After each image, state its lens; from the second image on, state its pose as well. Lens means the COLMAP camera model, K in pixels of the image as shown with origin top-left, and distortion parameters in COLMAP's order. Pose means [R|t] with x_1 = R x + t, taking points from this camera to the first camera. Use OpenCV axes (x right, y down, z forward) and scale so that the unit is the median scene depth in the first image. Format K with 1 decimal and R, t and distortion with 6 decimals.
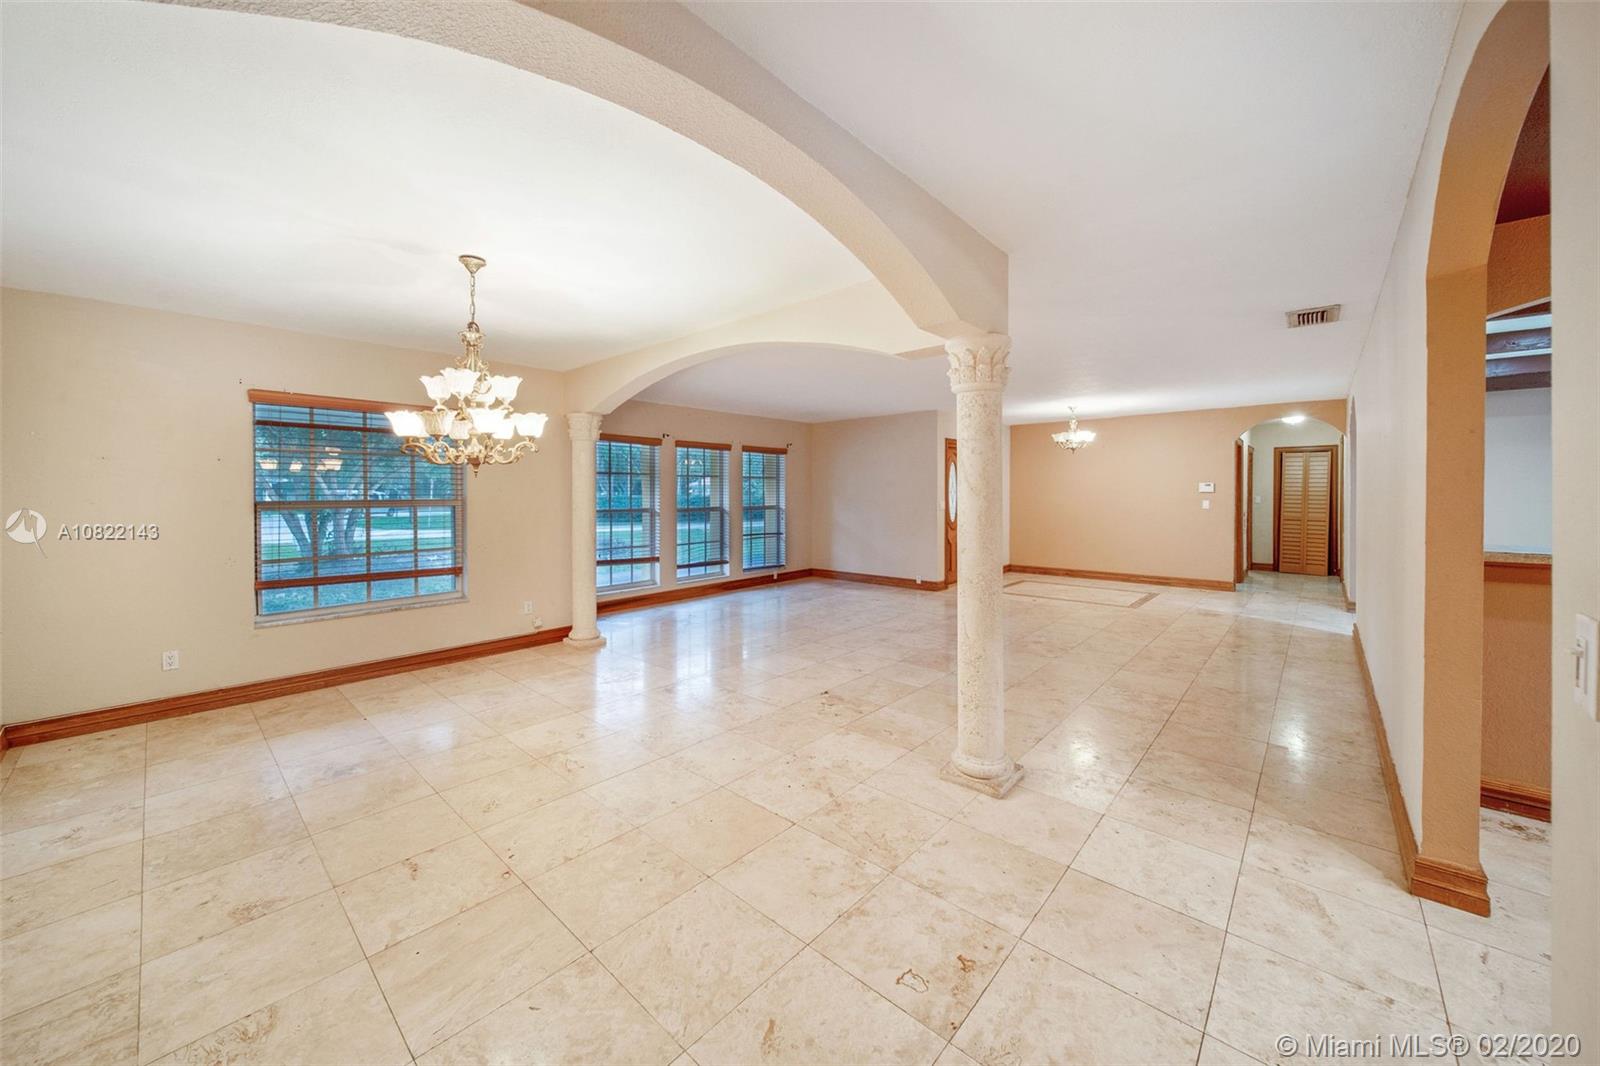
lens RADIAL K [[568.6, 0, 811.0], [0, 568.6, 498.3], [0, 0, 1]] dist [-0.001936, -0.000693]
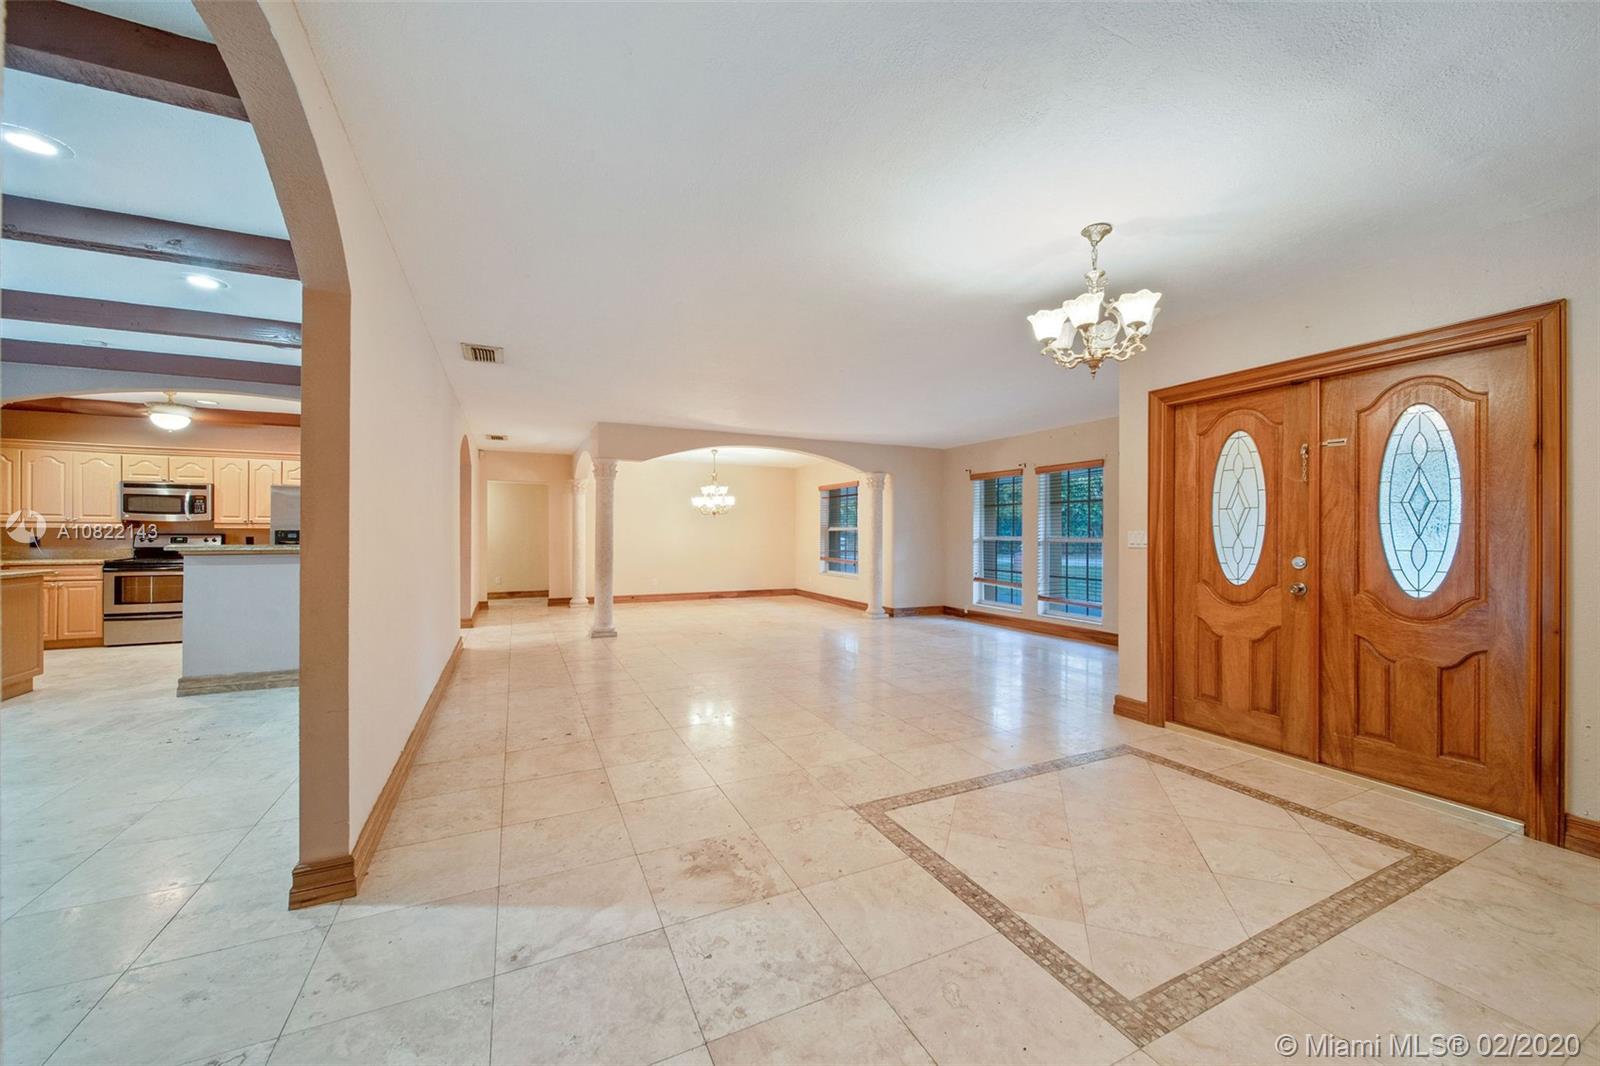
lens RADIAL K [[599.1, 0, 792.6], [0, 599.1, 530.8], [0, 0, 1]] dist [0.002146, 0.000061]
pose [[-0.398227, 0.000410, -0.917287, 1.905136], [-0.007623, 0.999964, 0.003756, 0.013793], [0.917255, 0.008488, -0.398209, 2.237726]]
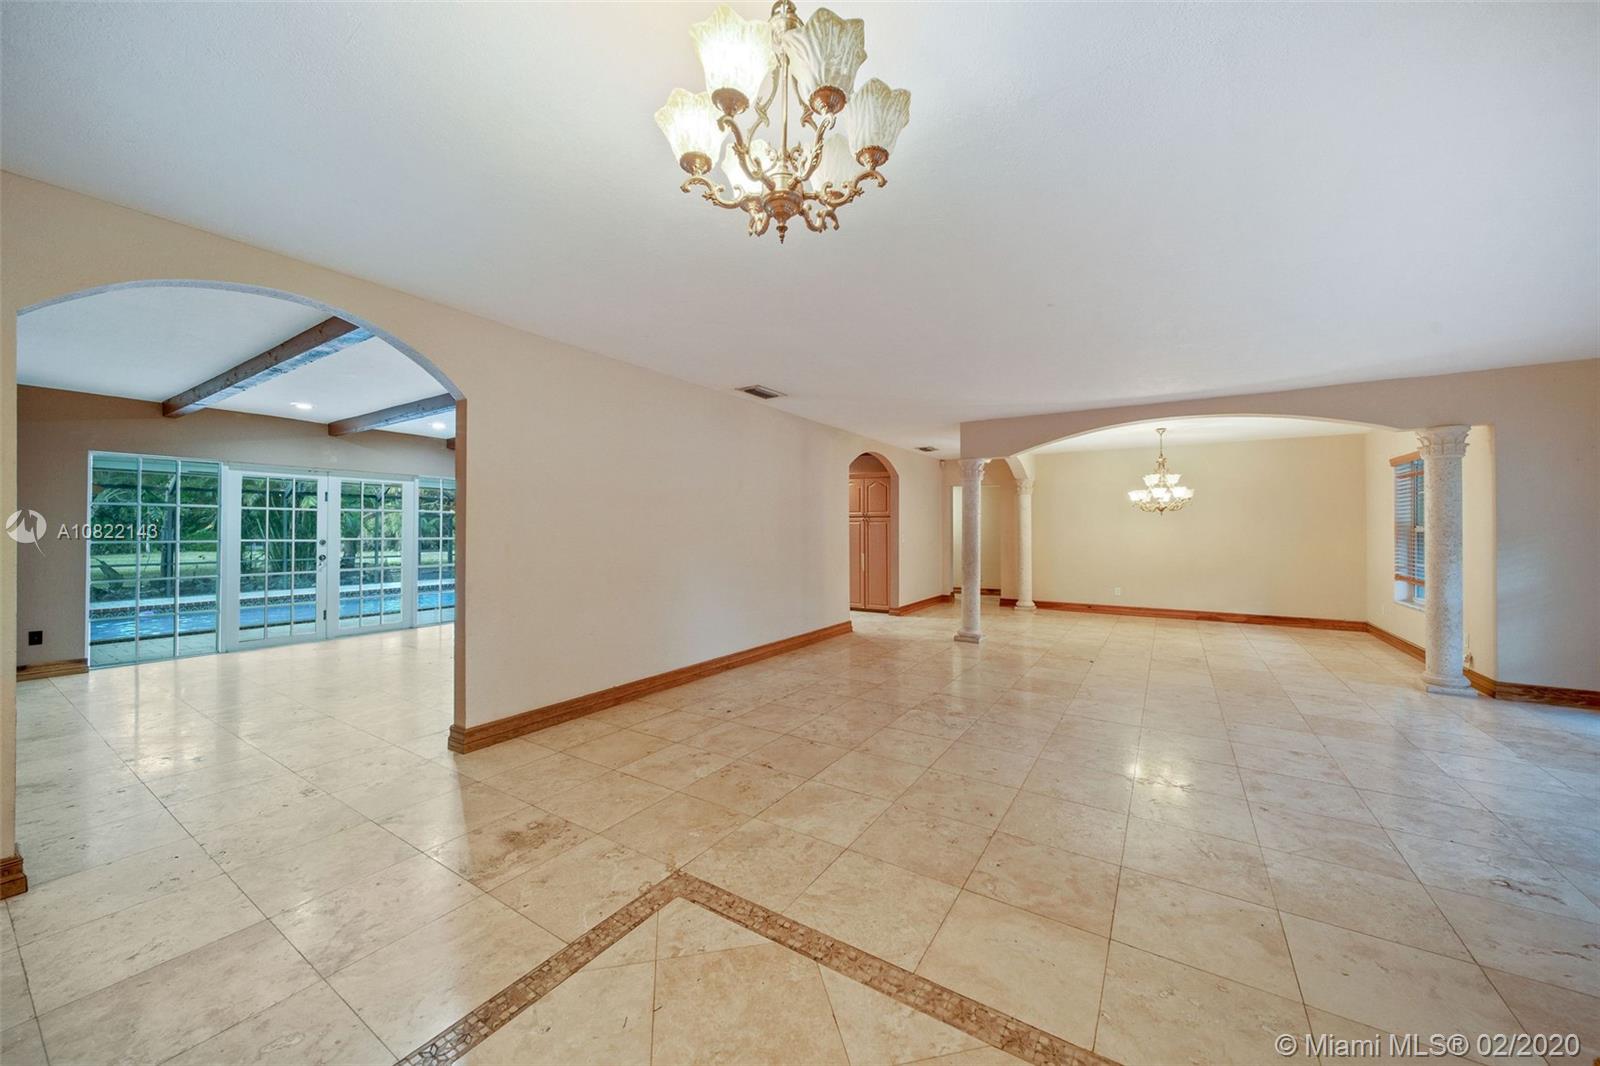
lens RADIAL K [[568.6, 0, 797.0], [0, 568.6, 526.9], [0, 0, 1]] dist [-0.001936, -0.000693]
pose [[-0.988969, 0.002693, -0.148096, 1.098240], [0.002370, 0.999994, 0.002354, 0.000118], [0.148102, 0.001977, -0.988970, 2.639433]]
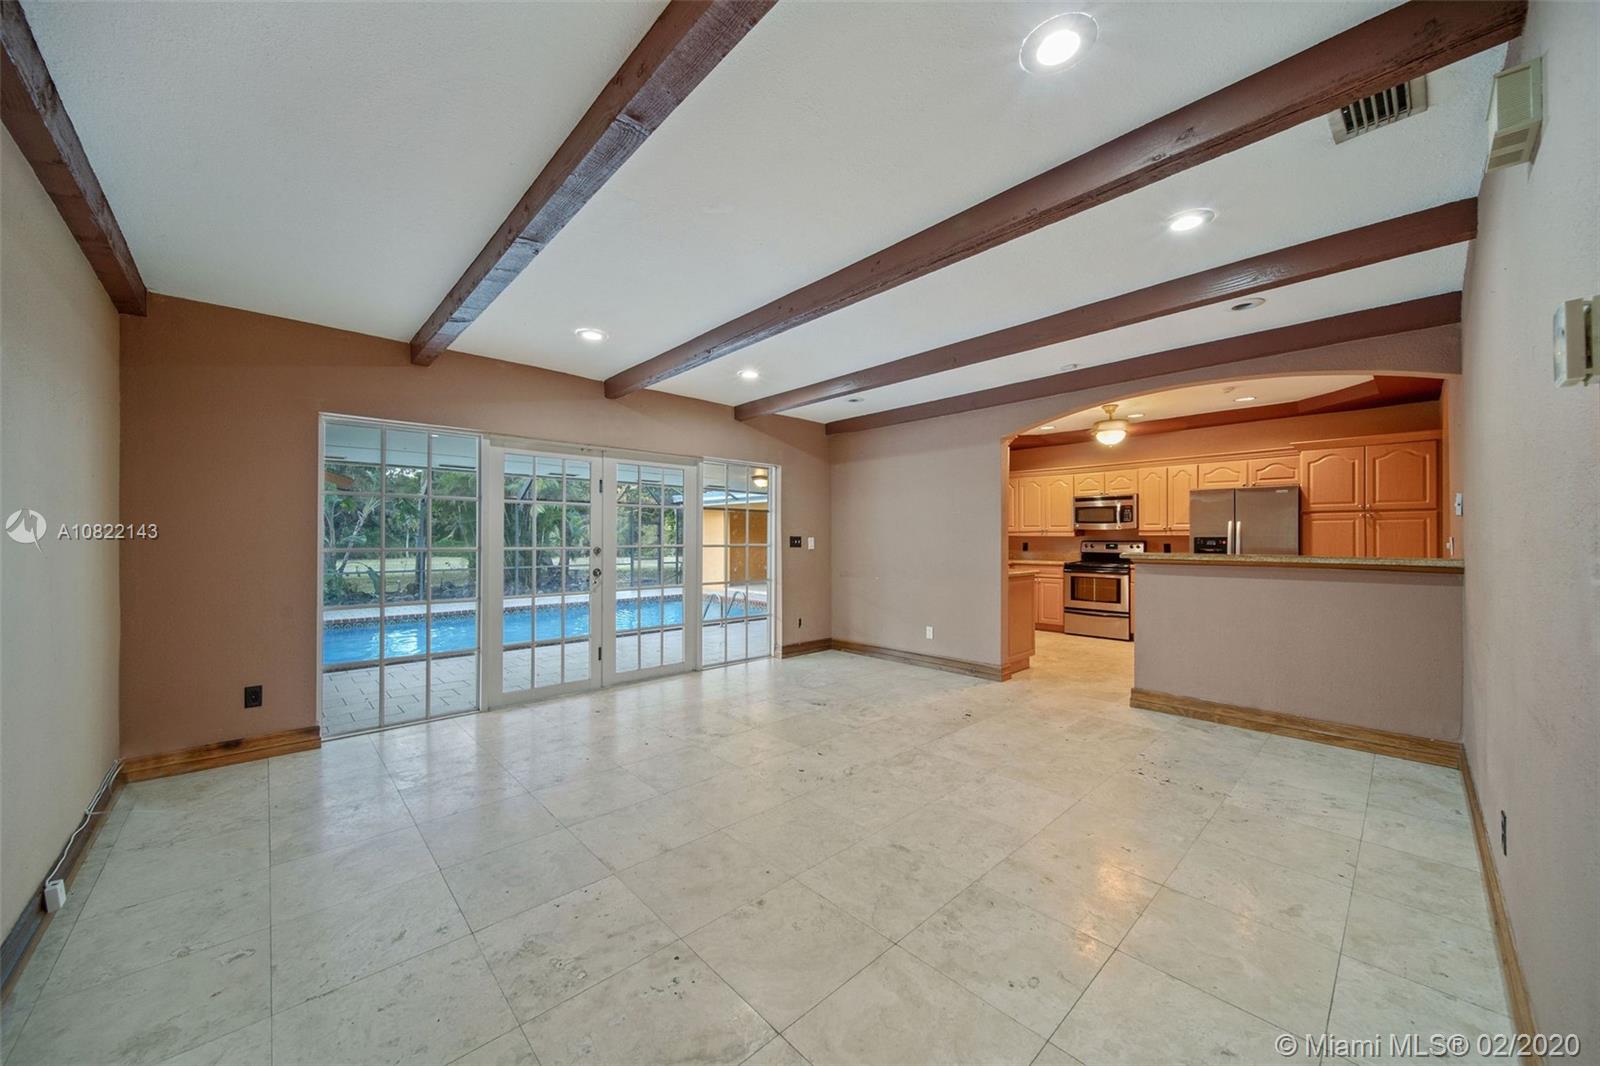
lens RADIAL K [[568.6, 0, 799.5], [0, 568.6, 534.5], [0, 0, 1]] dist [-0.001936, -0.000693]
pose [[-0.994699, 0.004106, 0.102749, 1.815692], [0.004162, 0.999991, 0.000325, 0.018035], [-0.102747, 0.000751, -0.994707, 1.759929]]
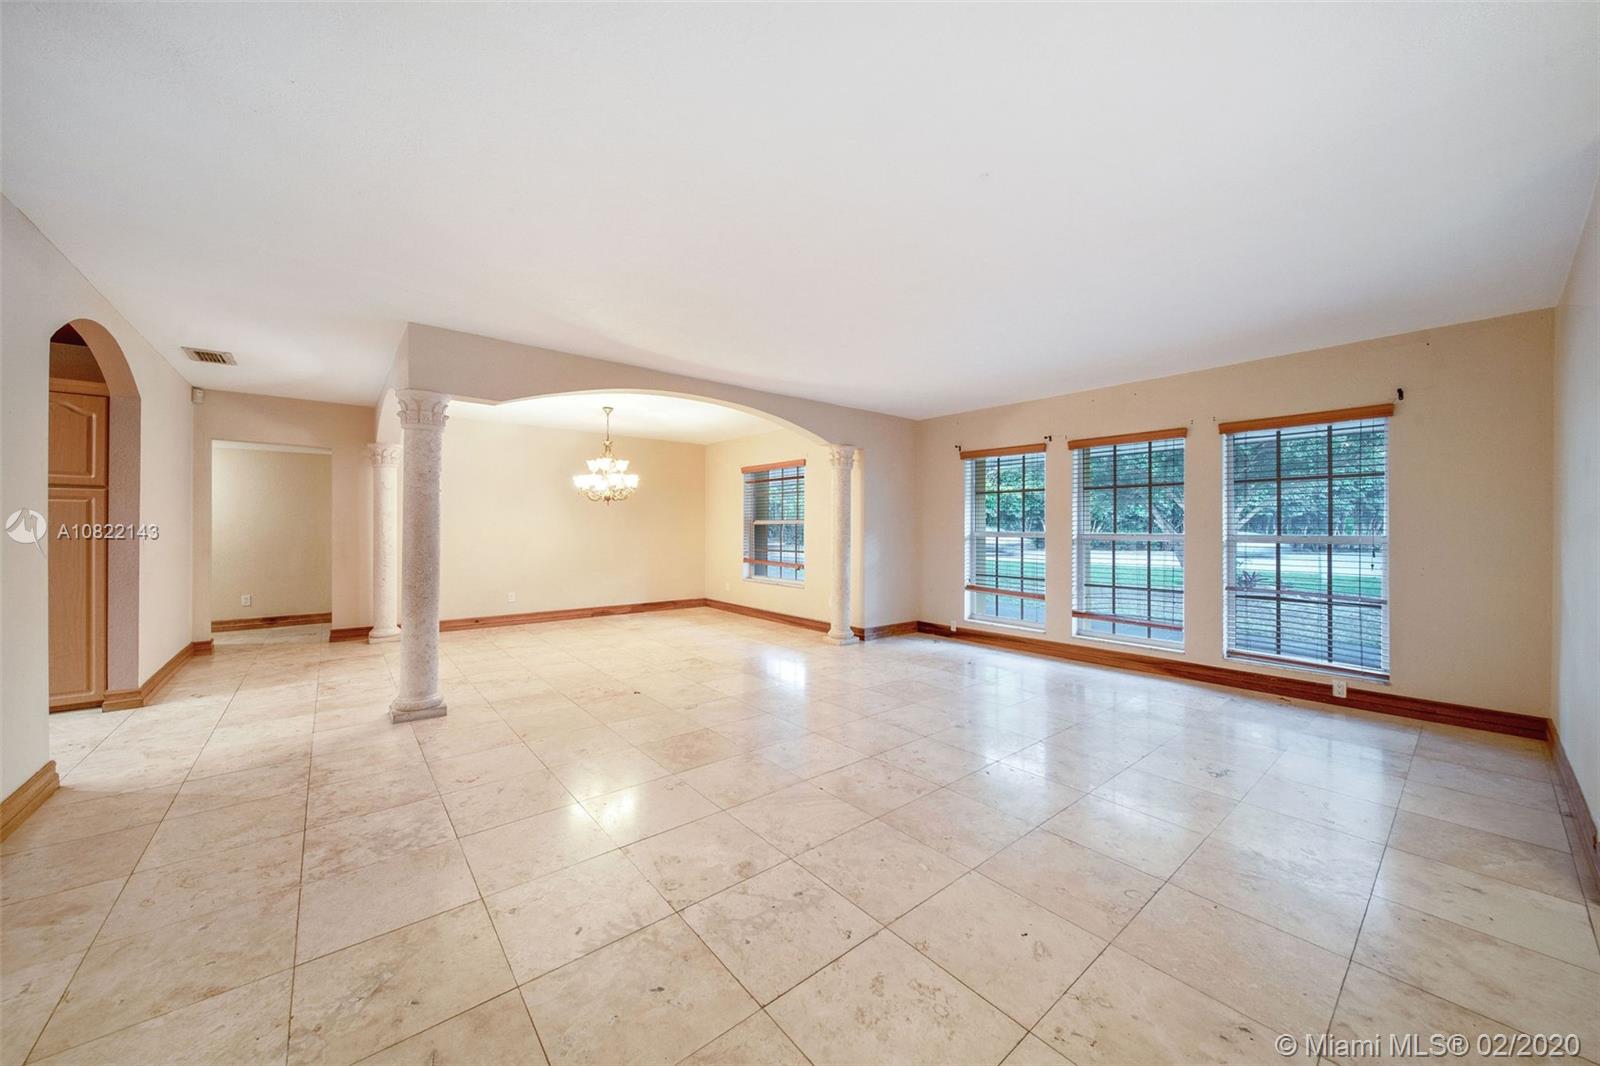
lens RADIAL K [[568.6, 0, 791.9], [0, 568.6, 524.6], [0, 0, 1]] dist [-0.001936, -0.000693]
pose [[-0.160467, 0.000341, -0.987041, 1.193911], [-0.010142, 0.999947, 0.001994, 0.019170], [0.986989, 0.010331, -0.160455, 1.666690]]
